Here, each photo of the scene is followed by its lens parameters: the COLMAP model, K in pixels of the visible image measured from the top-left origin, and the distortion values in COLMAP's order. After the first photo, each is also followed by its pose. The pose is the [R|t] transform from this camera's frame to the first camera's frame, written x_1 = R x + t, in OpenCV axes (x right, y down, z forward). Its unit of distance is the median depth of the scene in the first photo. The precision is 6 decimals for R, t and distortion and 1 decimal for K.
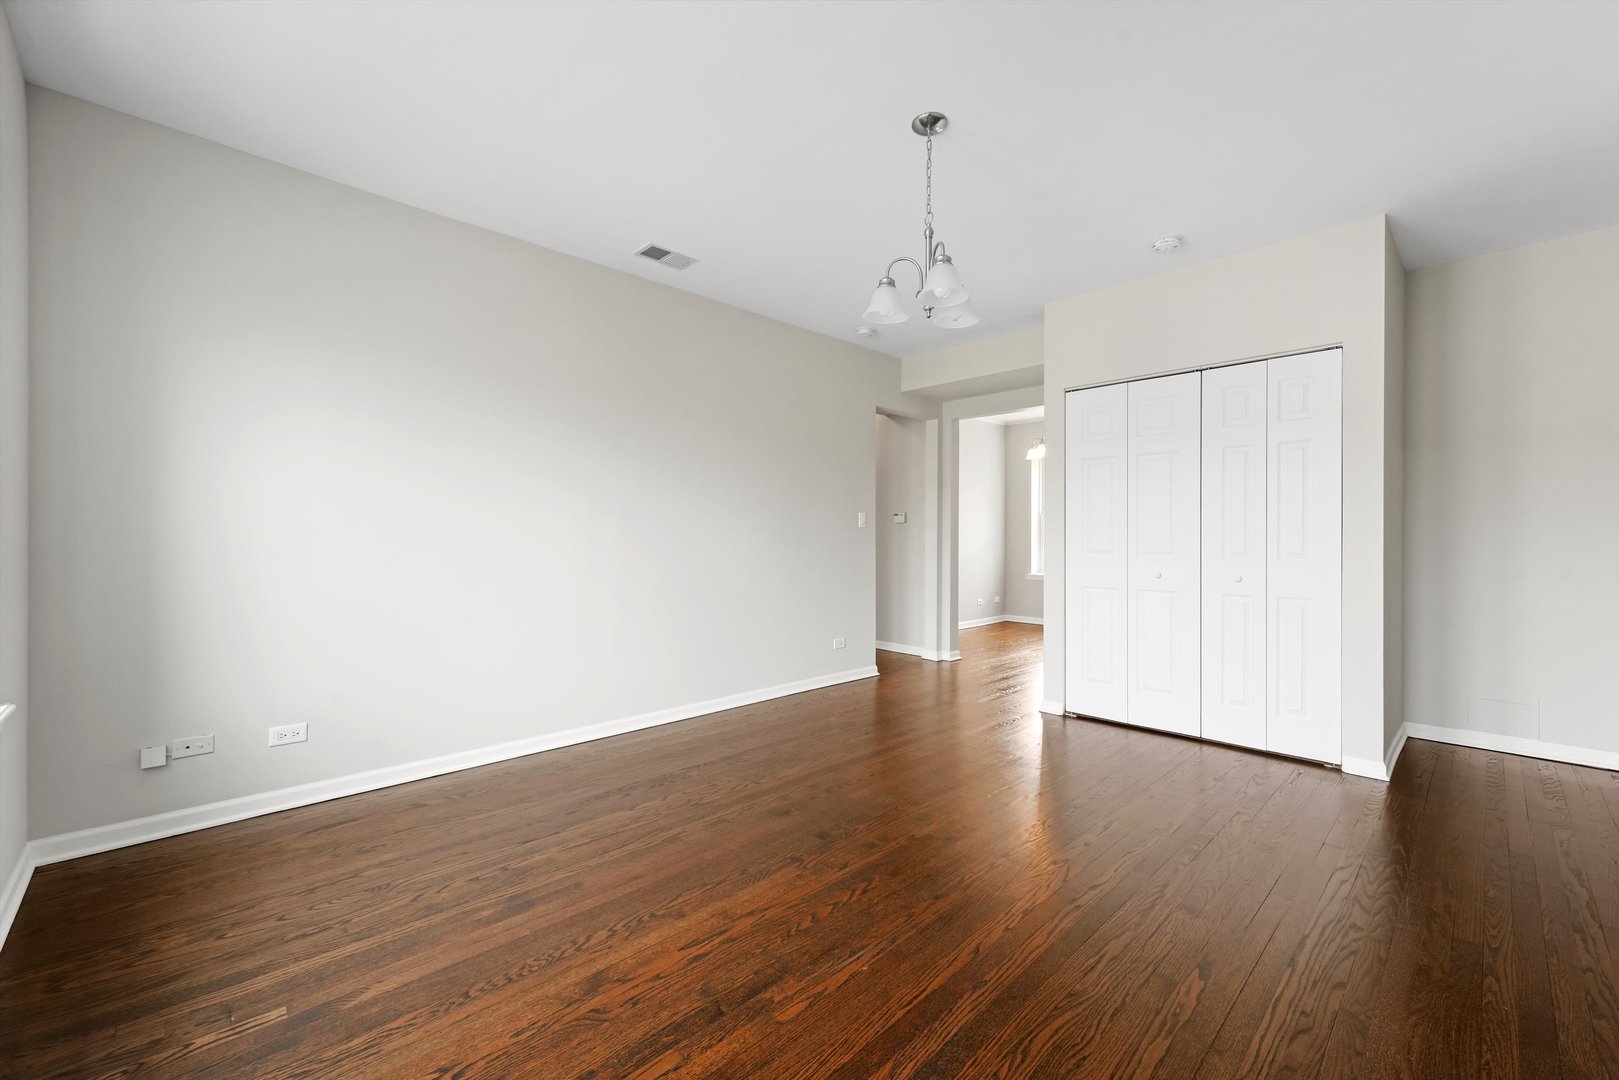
lens RADIAL K [[650.0, 0, 804.6], [0, 650.0, 537.1], [0, 0, 1]] dist [-0.009516, 0.000184]
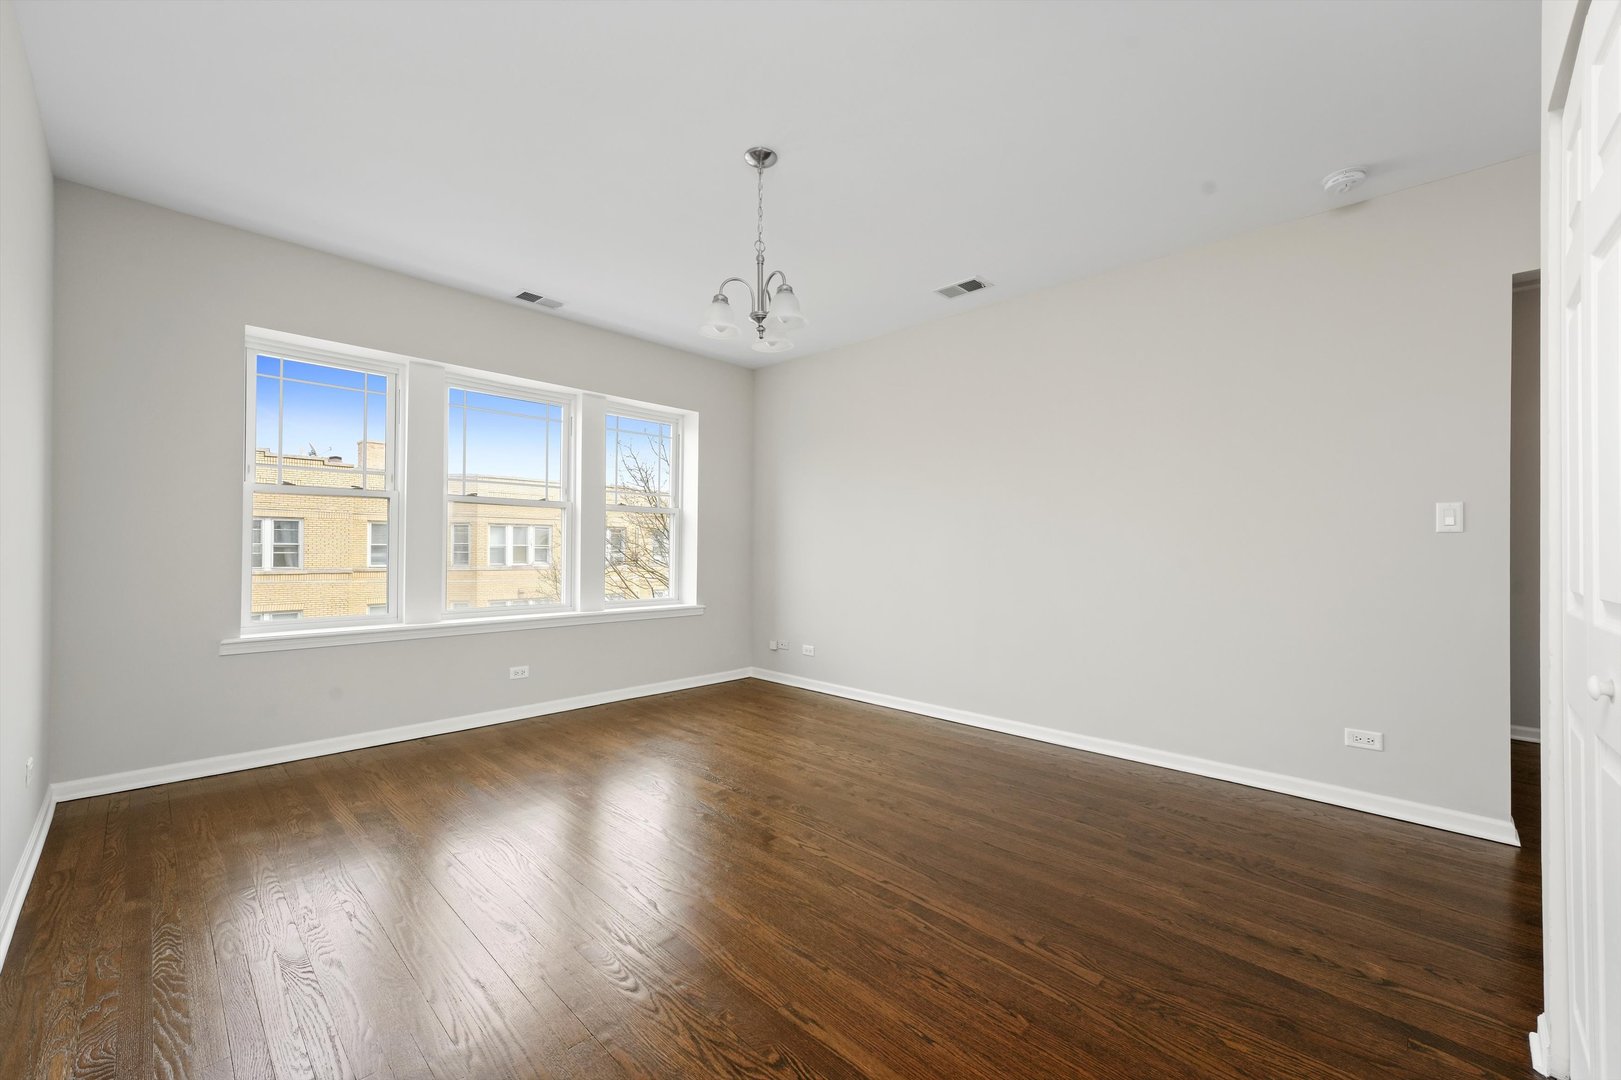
lens RADIAL K [[650.8, 0, 805.6], [0, 650.8, 537.1], [0, 0, 1]] dist [-0.009516, 0.000184]
pose [[0.033243, -0.013286, -0.999359, 1.229984], [-0.008379, 0.999873, -0.013572, -0.001661], [0.999412, 0.008825, 0.033127, 1.015001]]
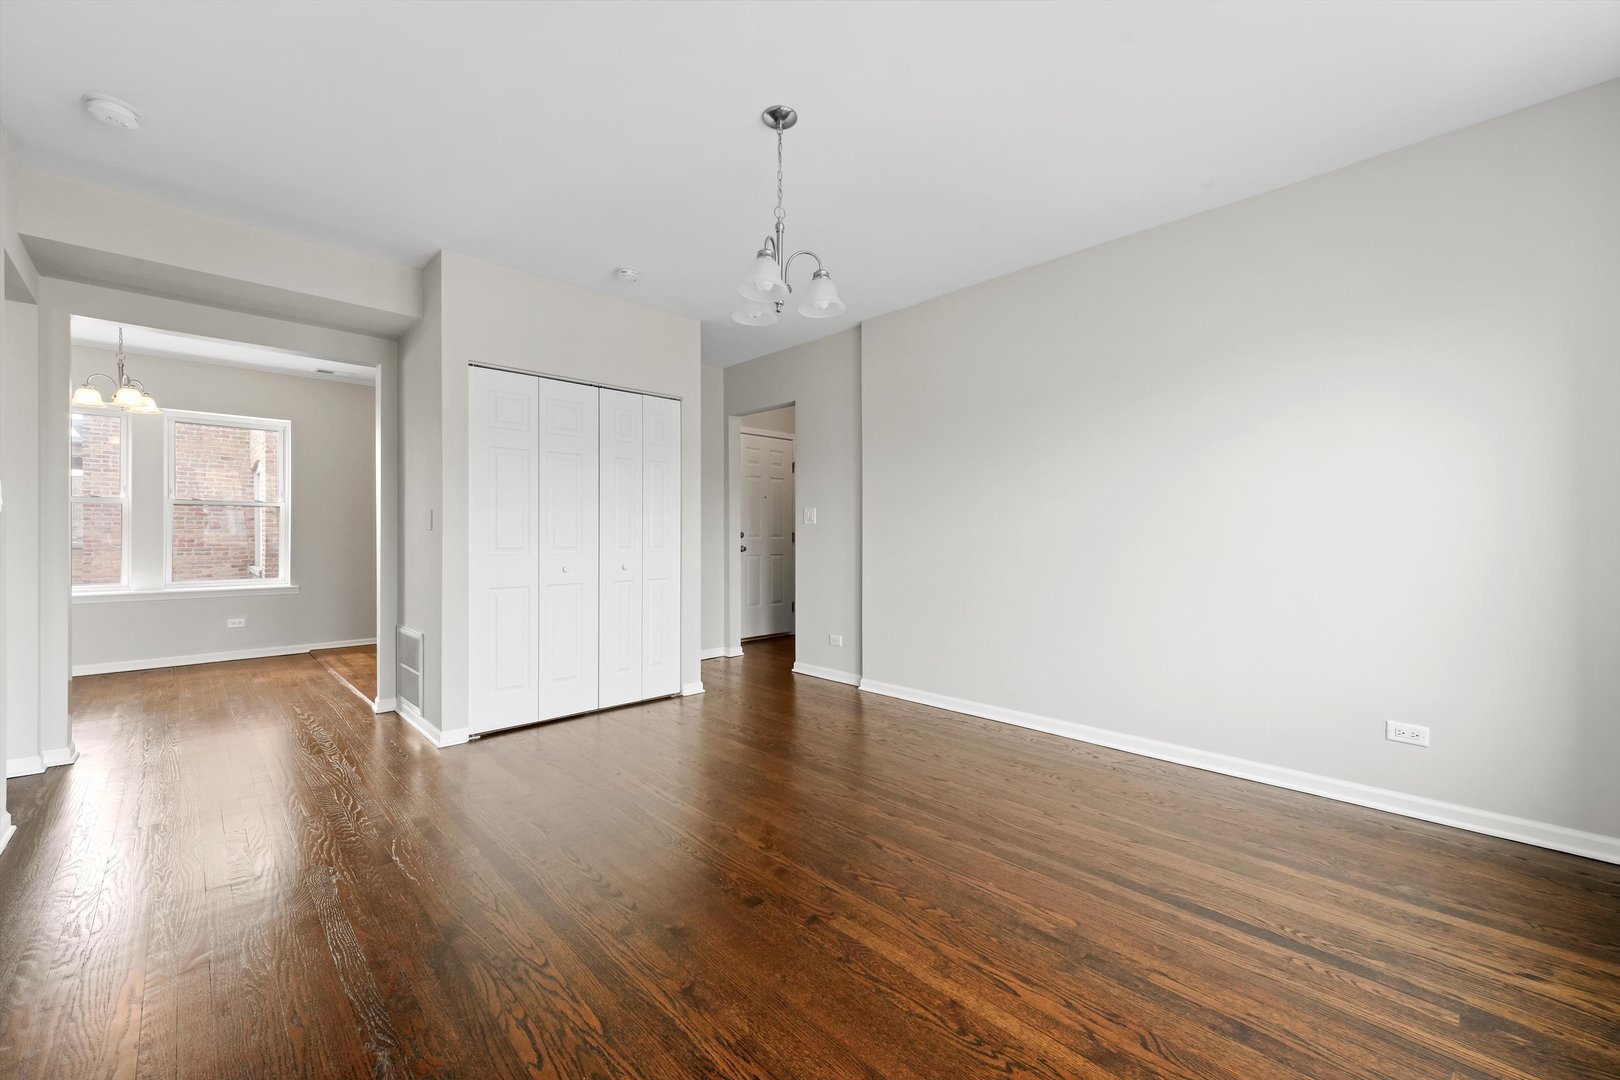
lens RADIAL K [[651.3, 0, 809.8], [0, 651.3, 535.4], [0, 0, 1]] dist [0.001088, 0.000122]
pose [[-0.013805, -0.003763, 0.999898, -0.784726], [0.000404, 0.999993, 0.003769, -0.000243], [-0.999905, 0.000456, -0.013804, 0.939096]]
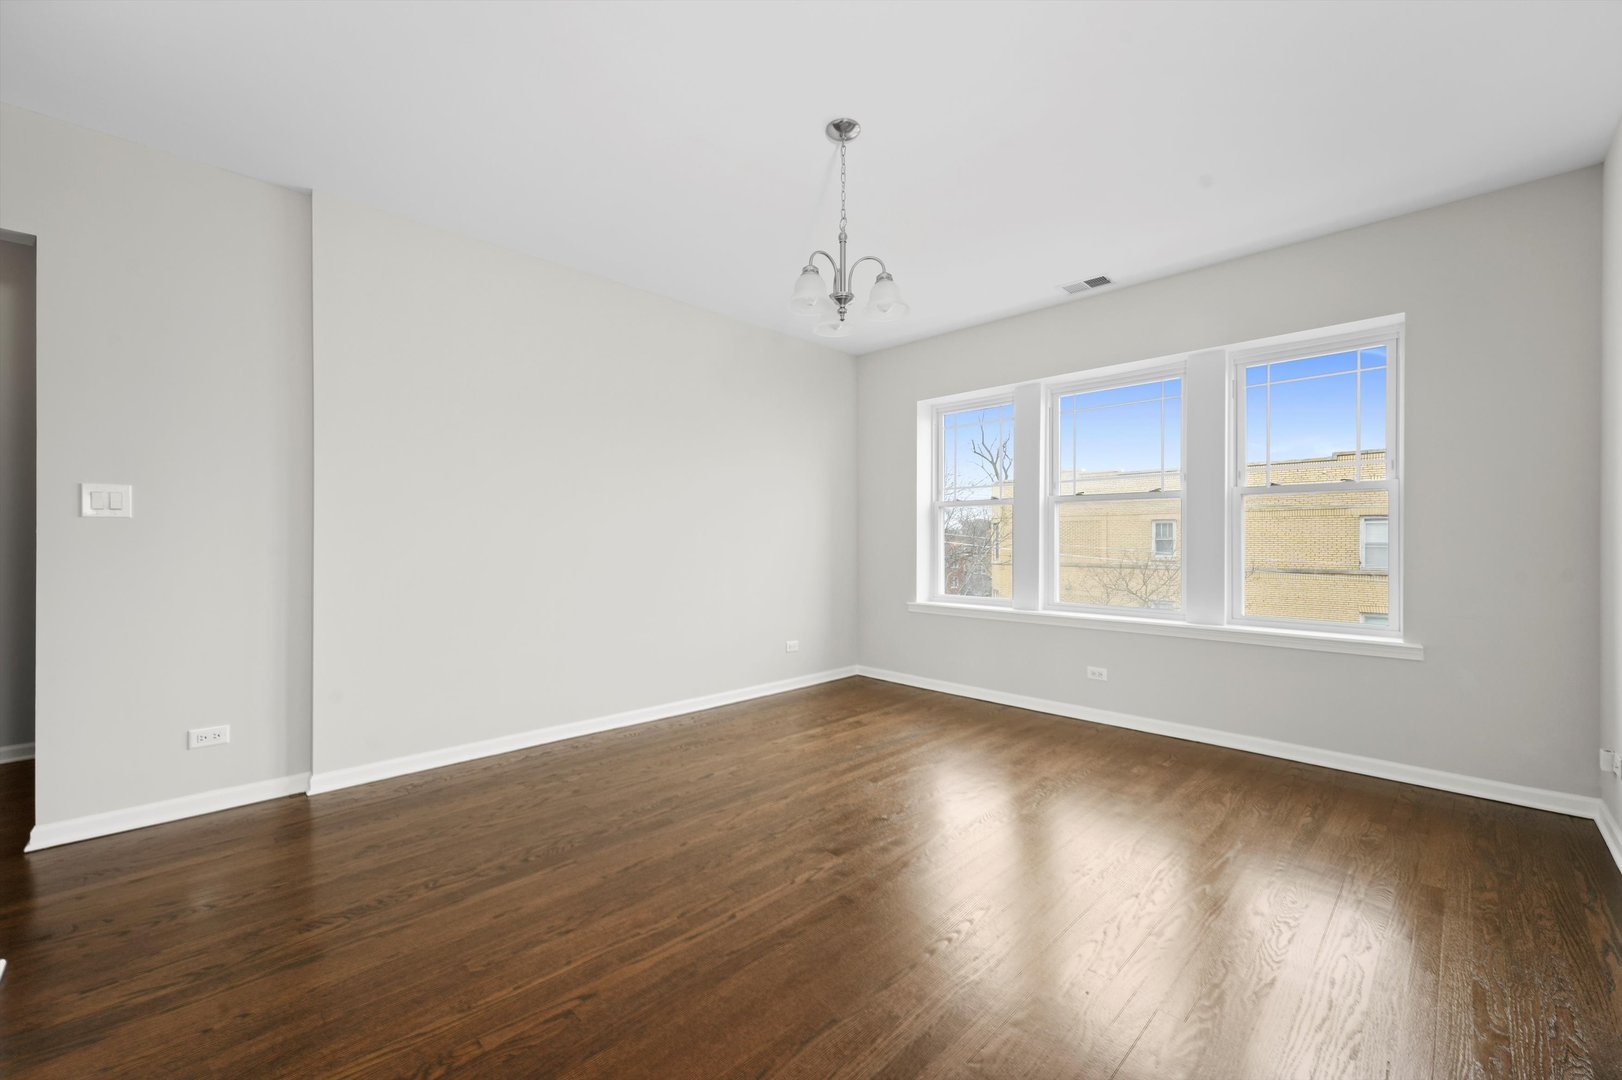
lens RADIAL K [[652.2, 0, 810.8], [0, 652.2, 535.4], [0, 0, 1]] dist [0.001088, 0.000122]
pose [[-0.999813, -0.003296, -0.019036, 0.255349], [-0.003249, 0.999992, -0.002514, -0.007059], [0.019045, -0.002452, -0.999816, 1.963409]]
